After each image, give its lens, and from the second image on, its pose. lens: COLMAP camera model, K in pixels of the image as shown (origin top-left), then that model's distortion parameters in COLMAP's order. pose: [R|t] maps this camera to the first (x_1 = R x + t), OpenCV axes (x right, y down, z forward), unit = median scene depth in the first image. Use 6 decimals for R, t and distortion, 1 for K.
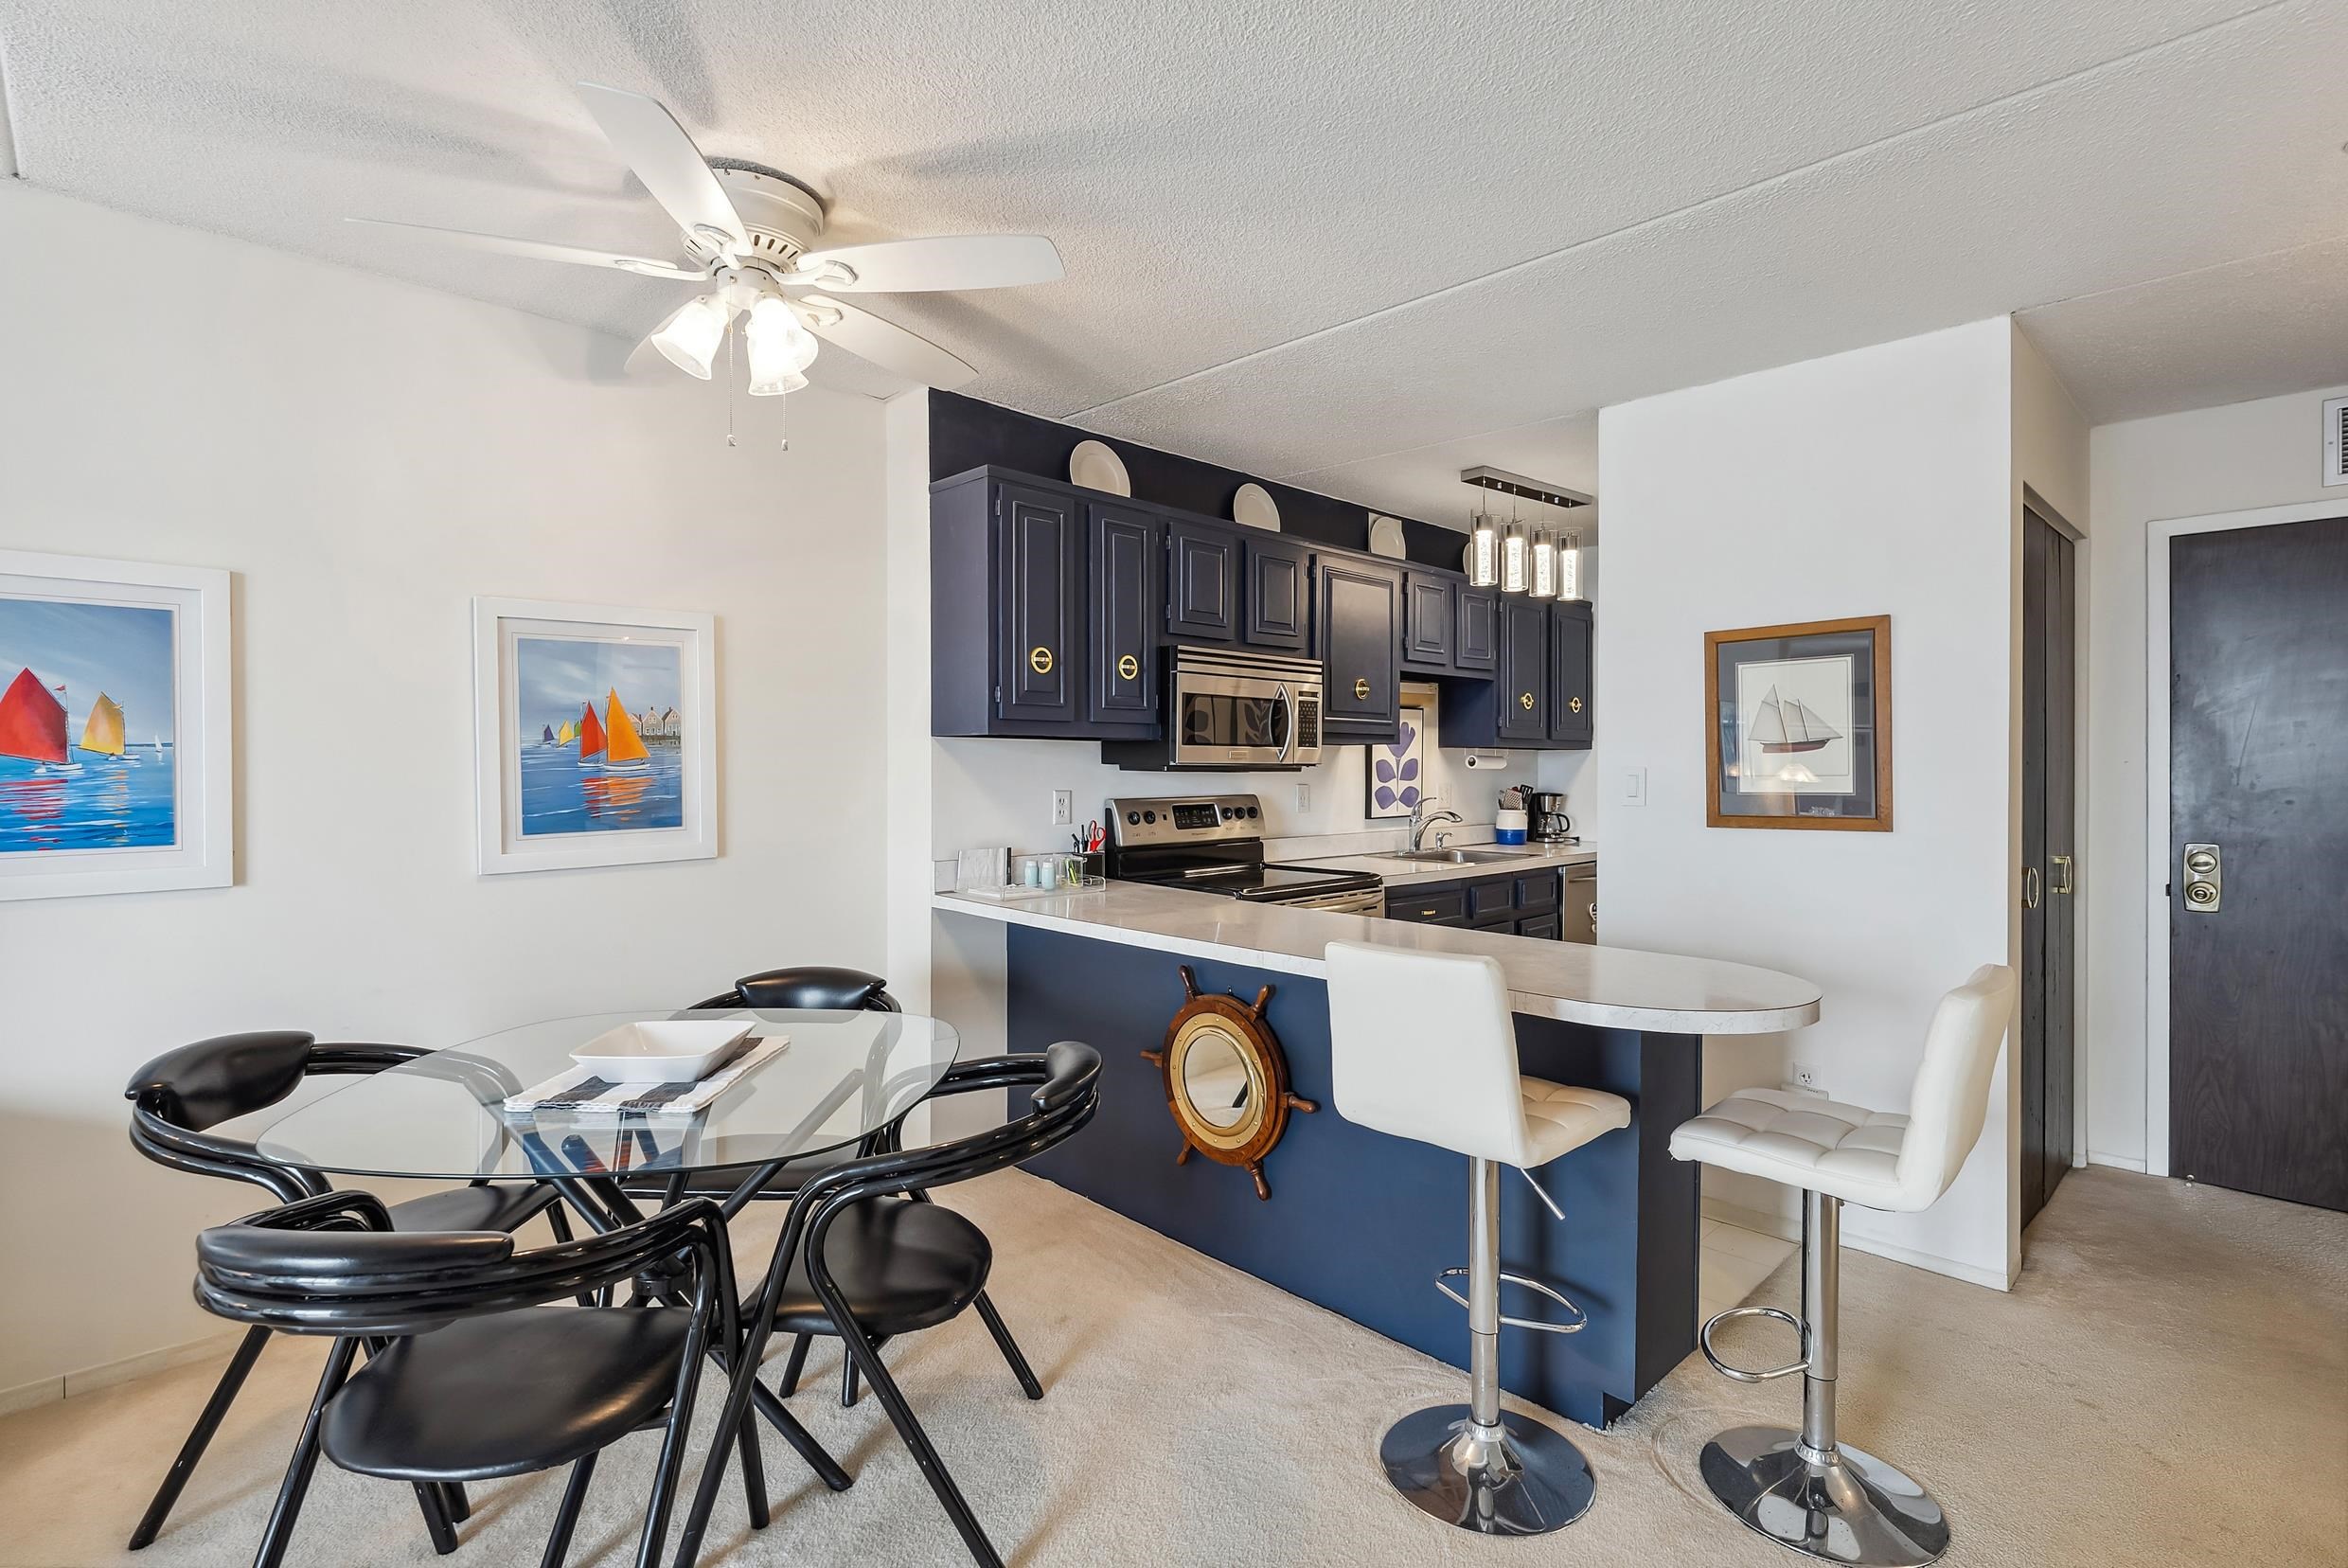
lens RADIAL K [[1109.8, 0, 1164.8], [0, 1109.8, 778.8], [0, 0, 1]] dist [-0.002324, -0.000305]
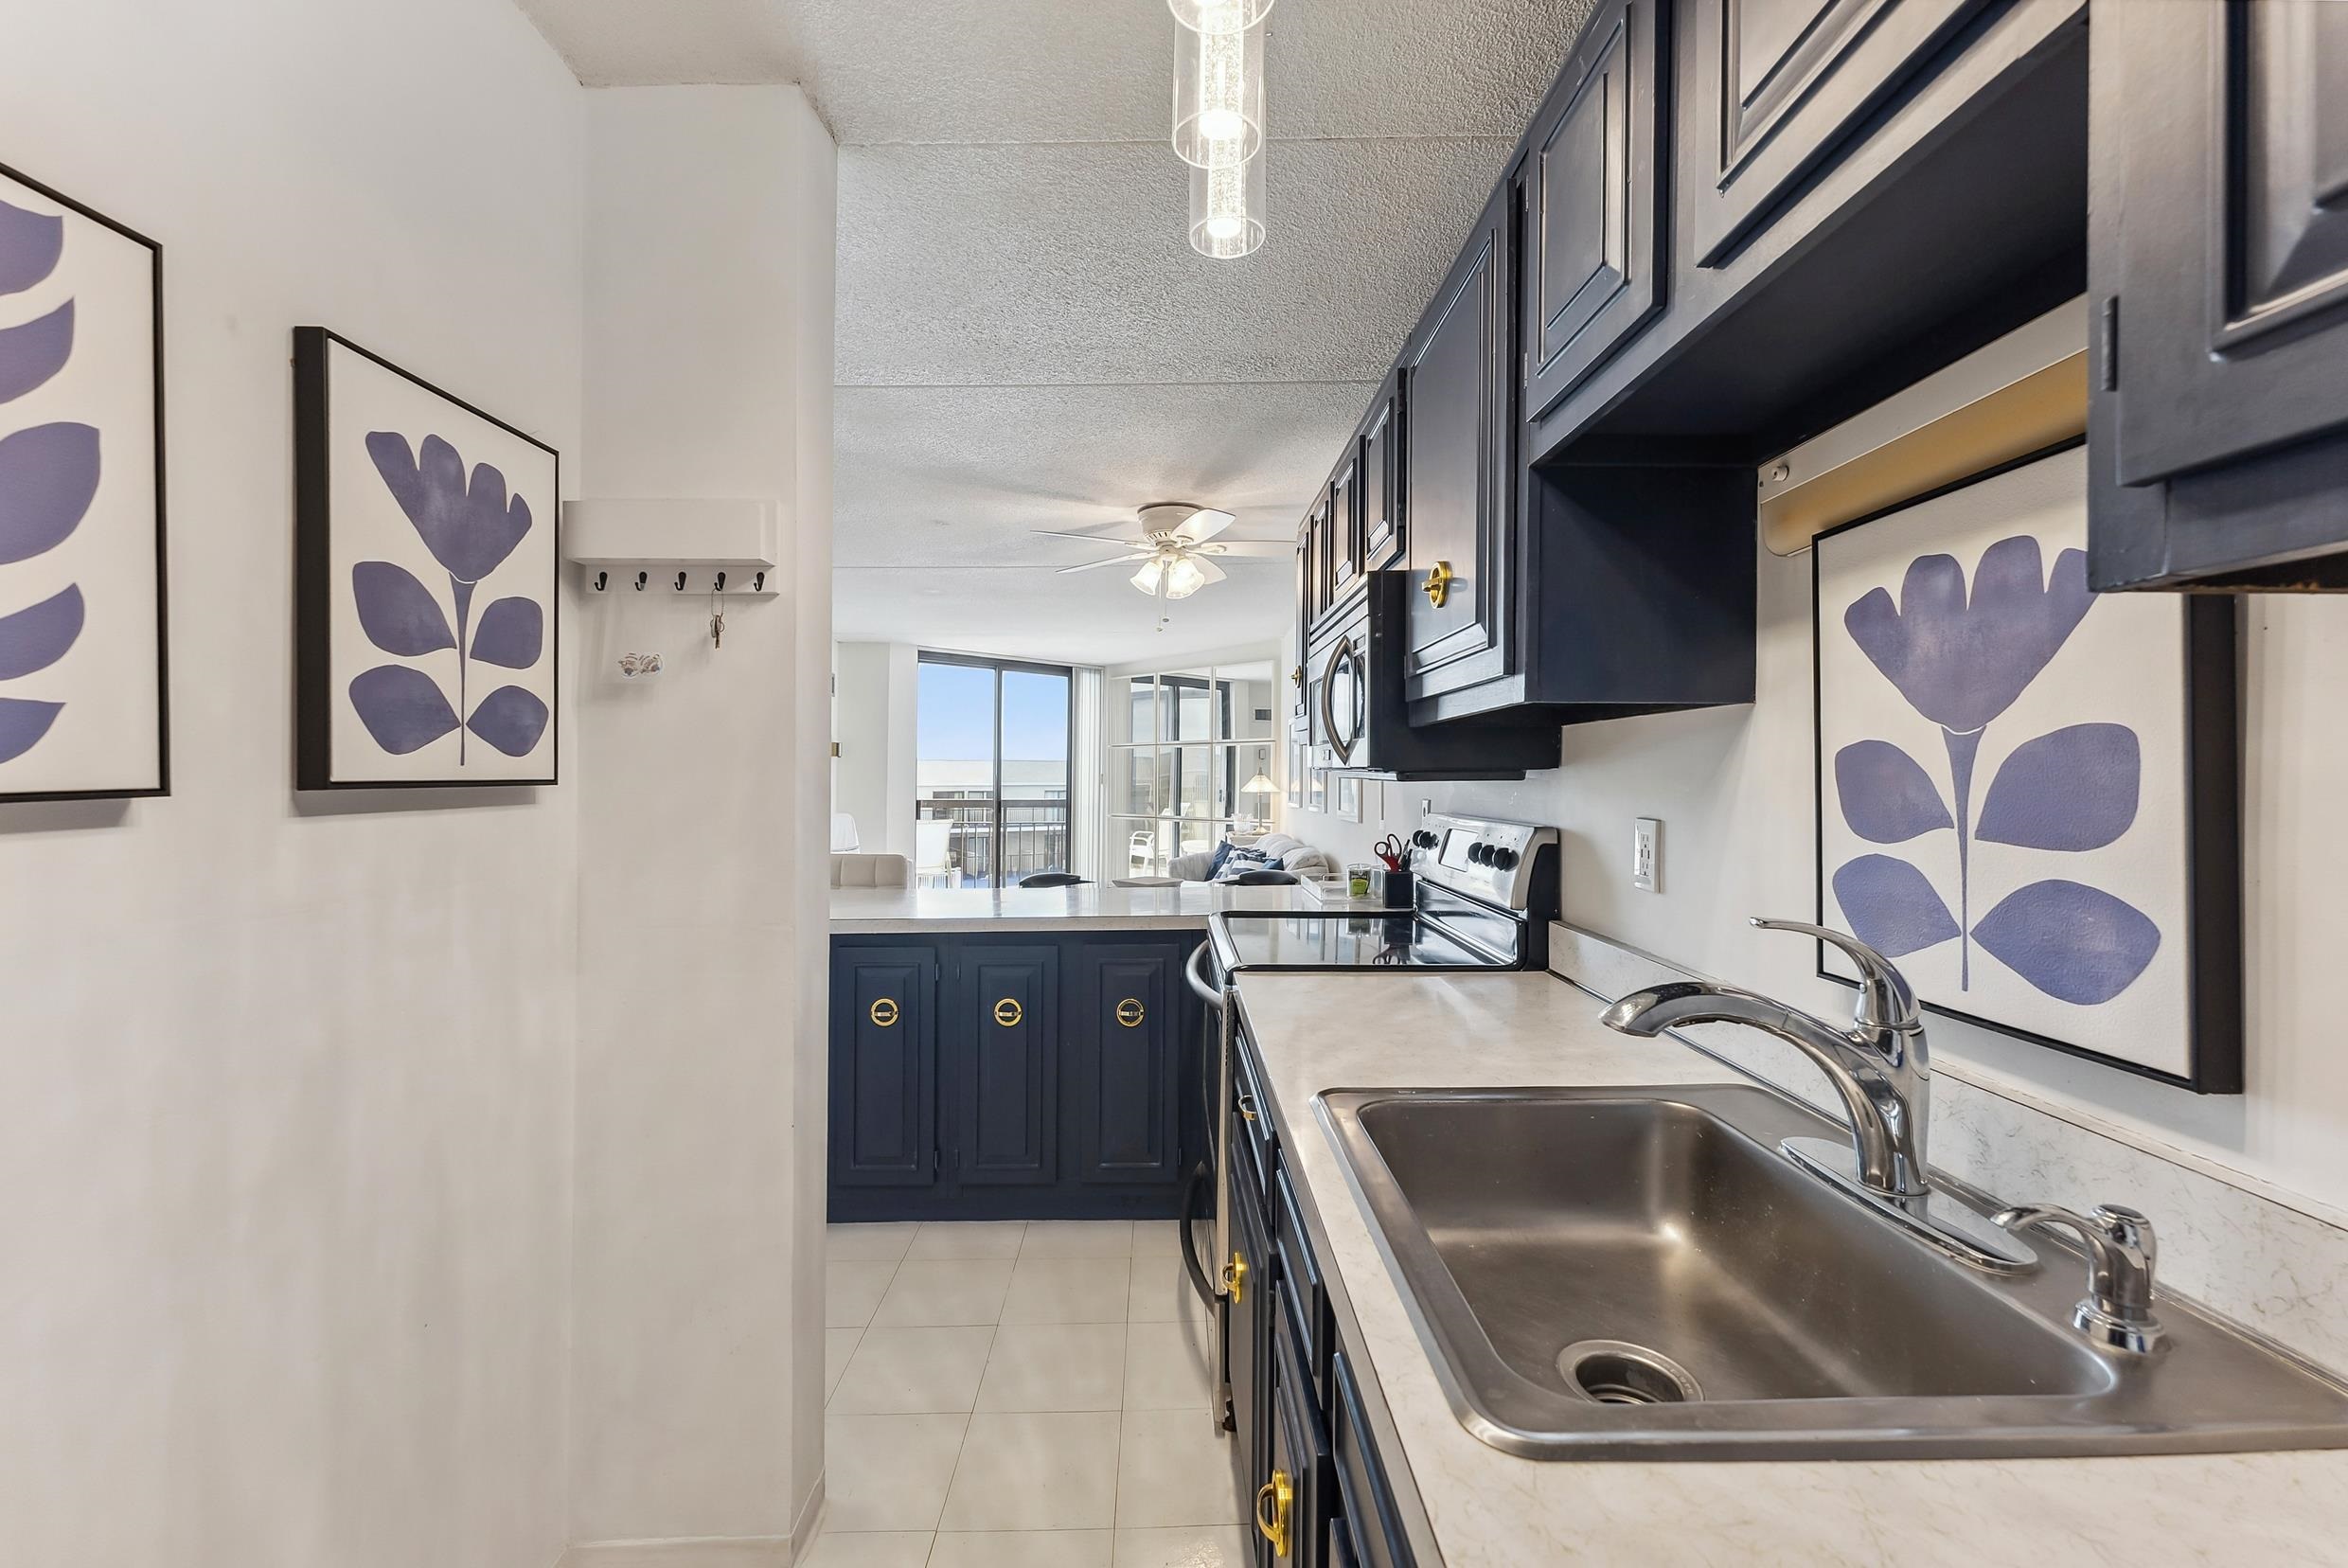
lens RADIAL K [[972.9, 0, 1183.1], [0, 972.9, 777.4], [0, 0, 1]] dist [-0.000637, -0.000131]
pose [[-0.682704, 0.000160, -0.730695, 0.652412], [-0.012439, 0.999853, 0.011840, -0.015115], [0.730589, 0.017172, -0.682601, 1.514569]]
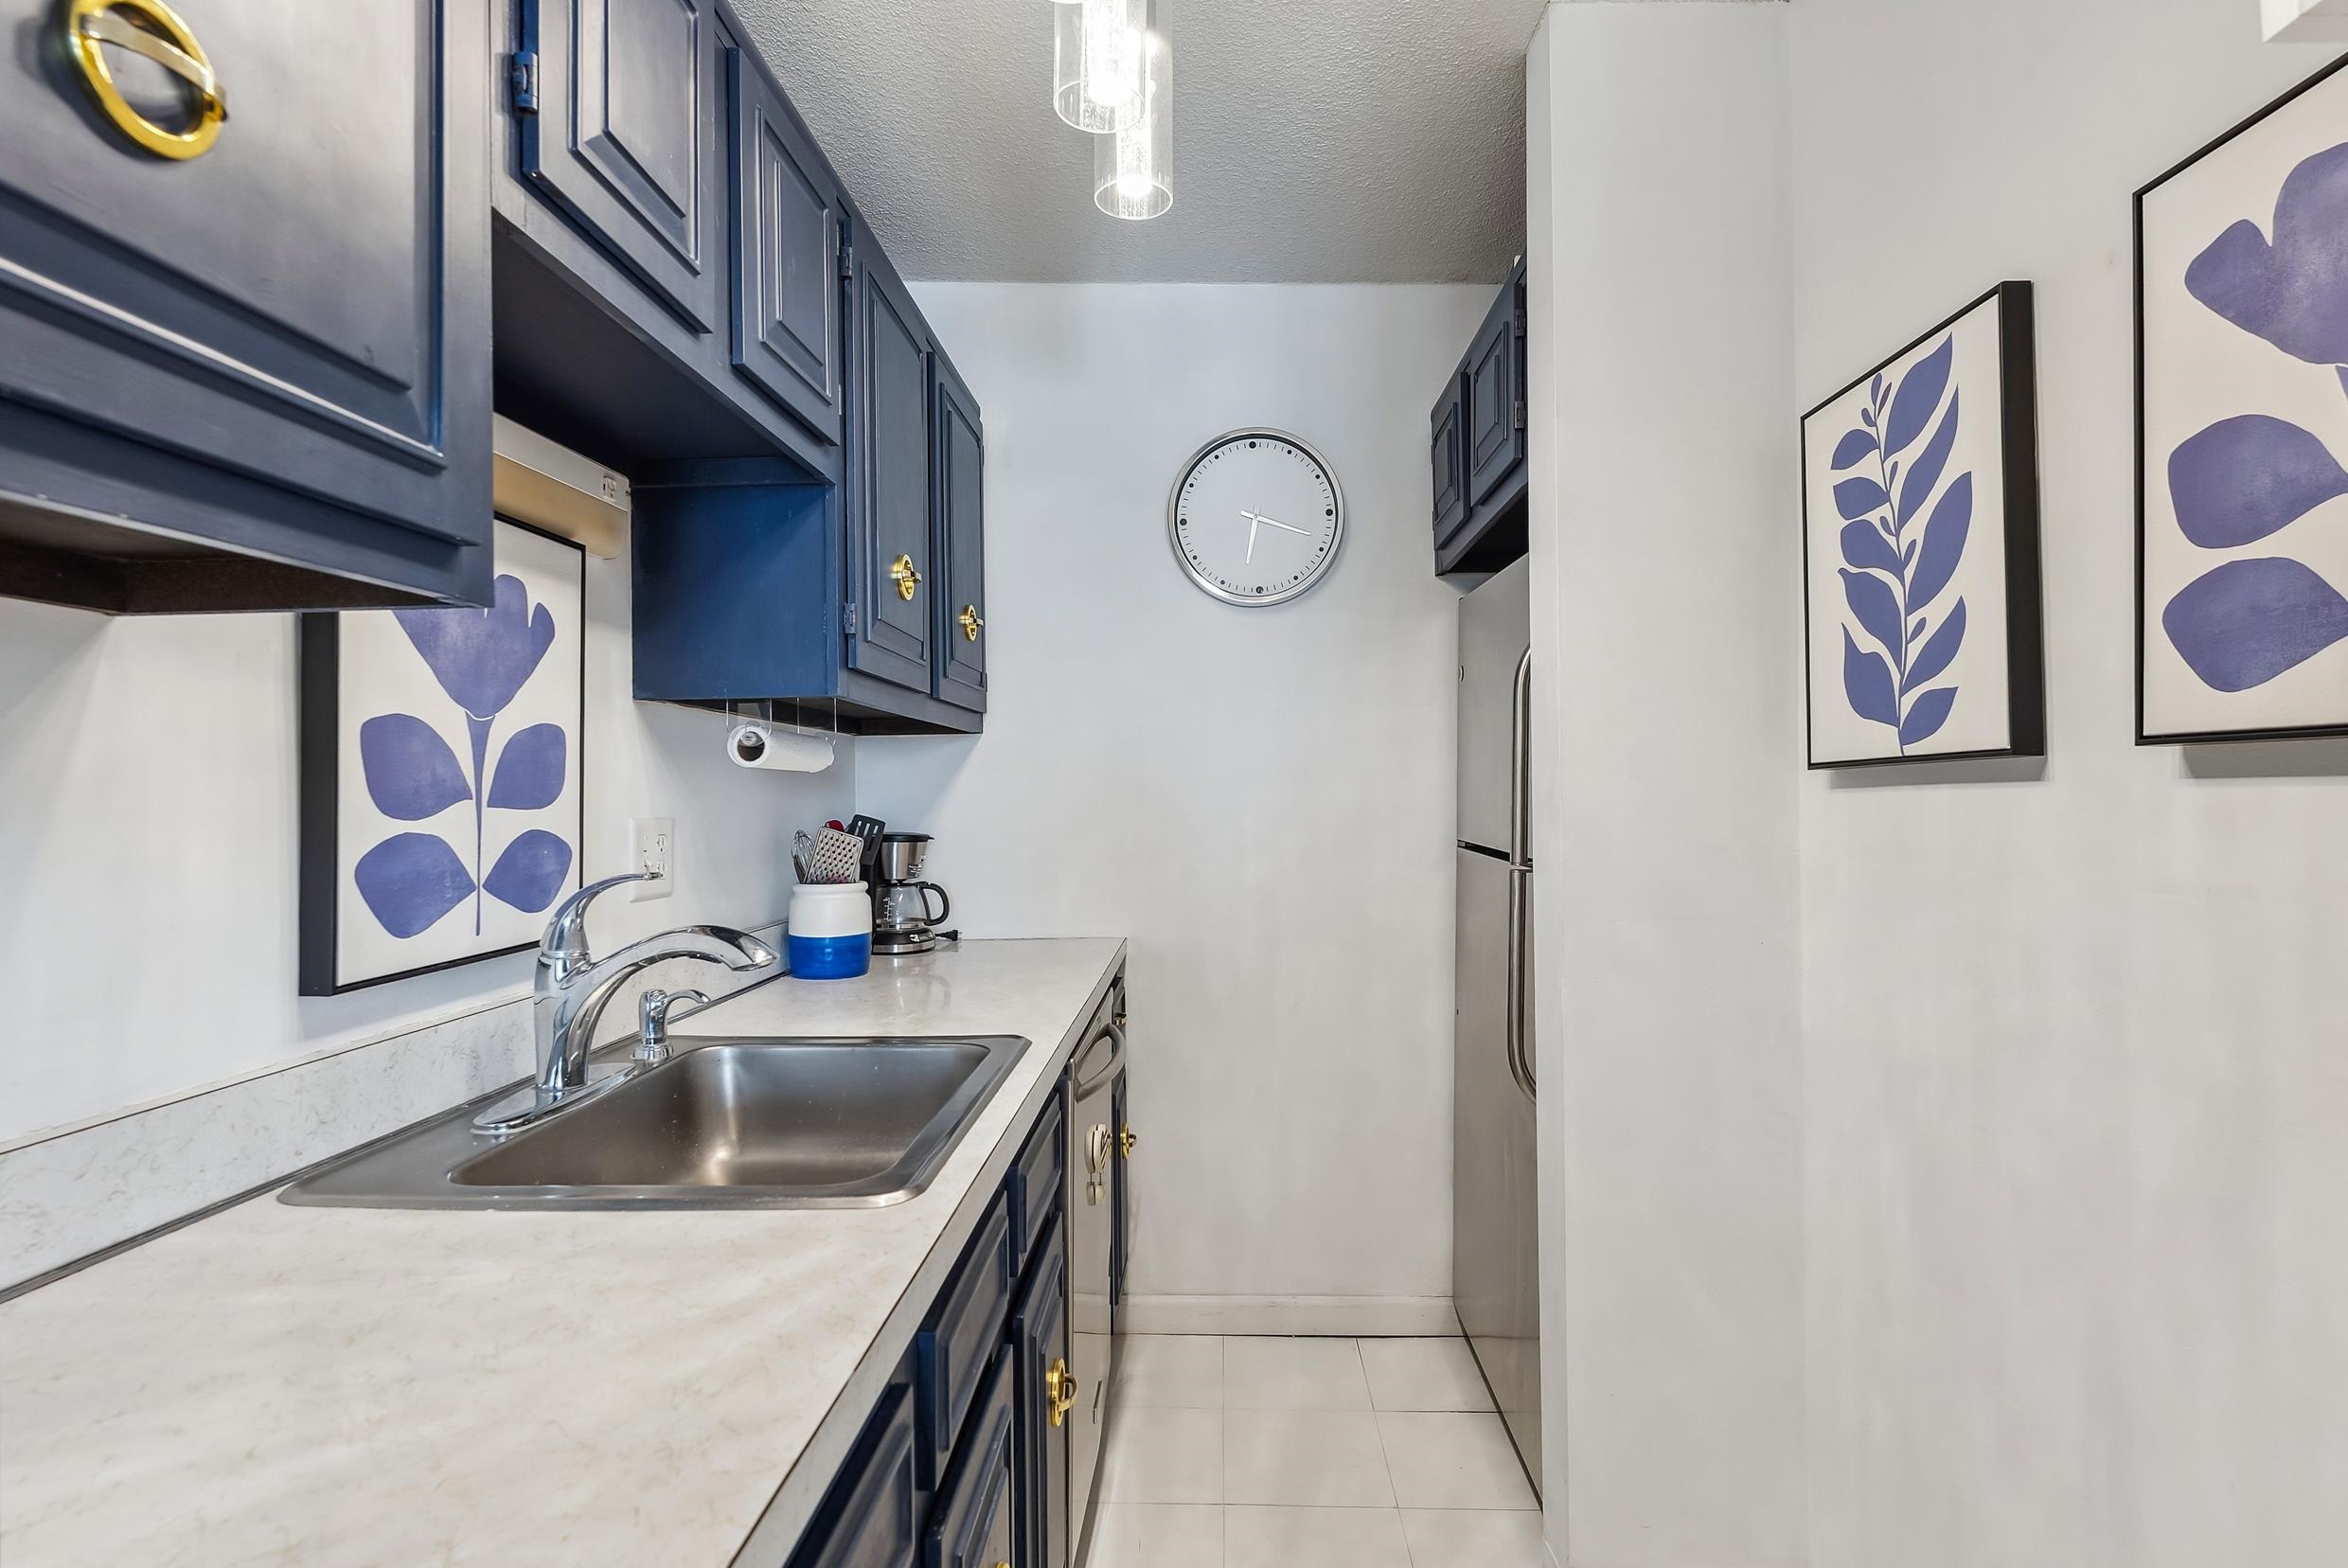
lens RADIAL K [[1109.8, 0, 1164.8], [0, 1109.8, 778.8], [0, 0, 1]] dist [-0.002324, -0.000305]
pose [[0.728033, -0.002080, 0.685539, 0.228032], [0.021753, 0.999562, -0.020069, 0.004851], [-0.685197, 0.029524, 0.727759, 1.073043]]
